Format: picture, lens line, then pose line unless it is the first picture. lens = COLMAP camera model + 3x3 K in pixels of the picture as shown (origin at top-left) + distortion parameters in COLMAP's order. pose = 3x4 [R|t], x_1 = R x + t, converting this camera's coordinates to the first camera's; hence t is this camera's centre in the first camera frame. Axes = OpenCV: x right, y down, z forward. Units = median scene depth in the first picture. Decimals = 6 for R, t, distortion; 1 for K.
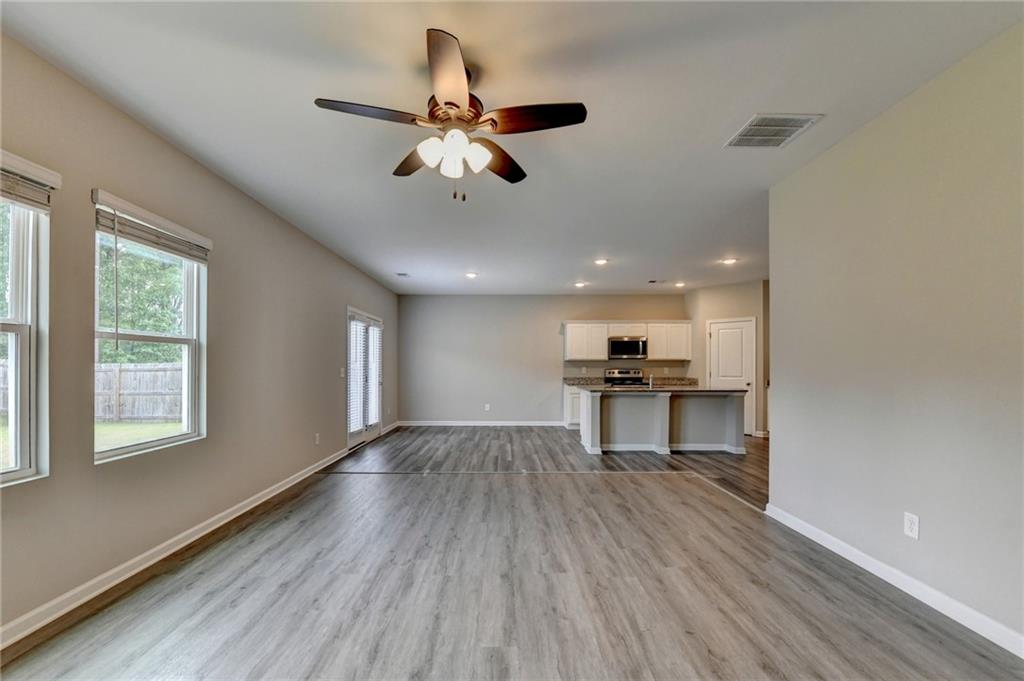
lens RADIAL K [[428.2, 0, 503.4], [0, 428.2, 357.9], [0, 0, 1]] dist [-0.017885, -0.000067]
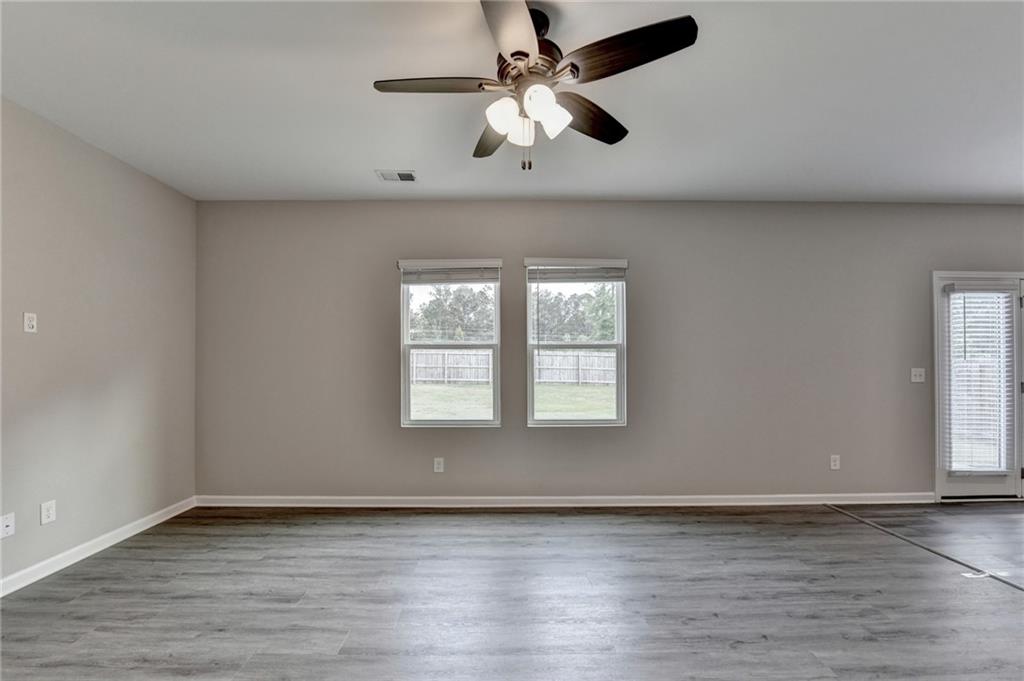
lens RADIAL K [[428.2, 0, 503.4], [0, 428.2, 357.9], [0, 0, 1]] dist [-0.017885, -0.000067]
pose [[-0.005417, -0.014979, -0.999873, 0.600369], [0.021076, 0.999664, -0.015090, 0.008789], [0.999763, -0.021155, -0.005100, 0.793322]]
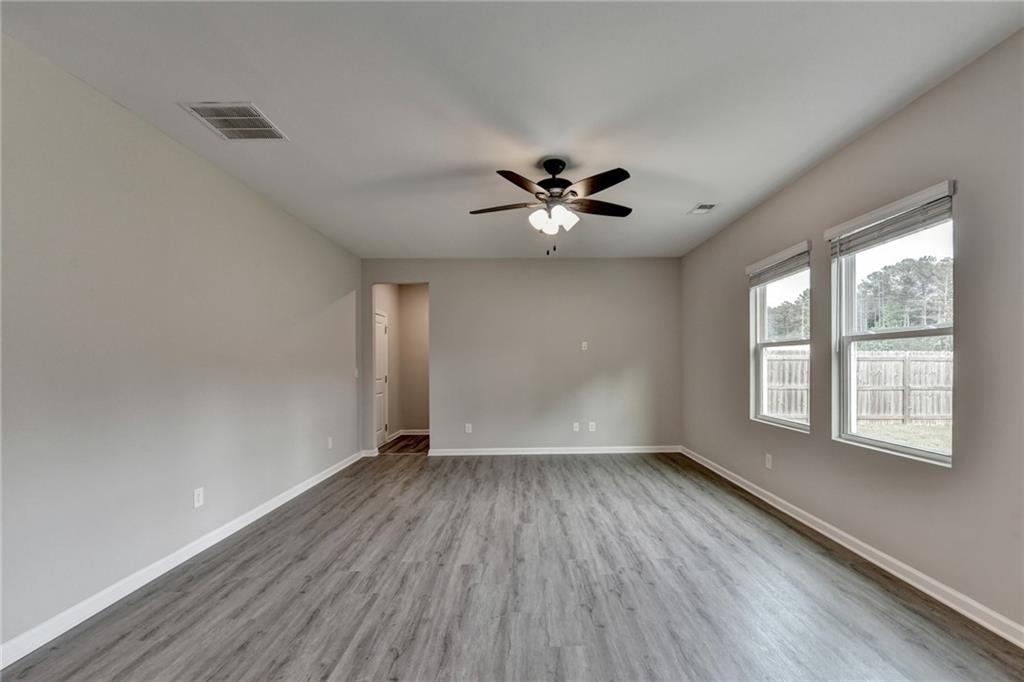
lens RADIAL K [[419.9, 0, 516.8], [0, 419.9, 366.0], [0, 0, 1]] dist [-0.000832, -0.000084]
pose [[-0.999842, 0.010957, 0.014017, -0.007487], [0.010789, 0.999869, -0.012042, 0.025291], [-0.014147, -0.011889, -0.999829, 2.014421]]
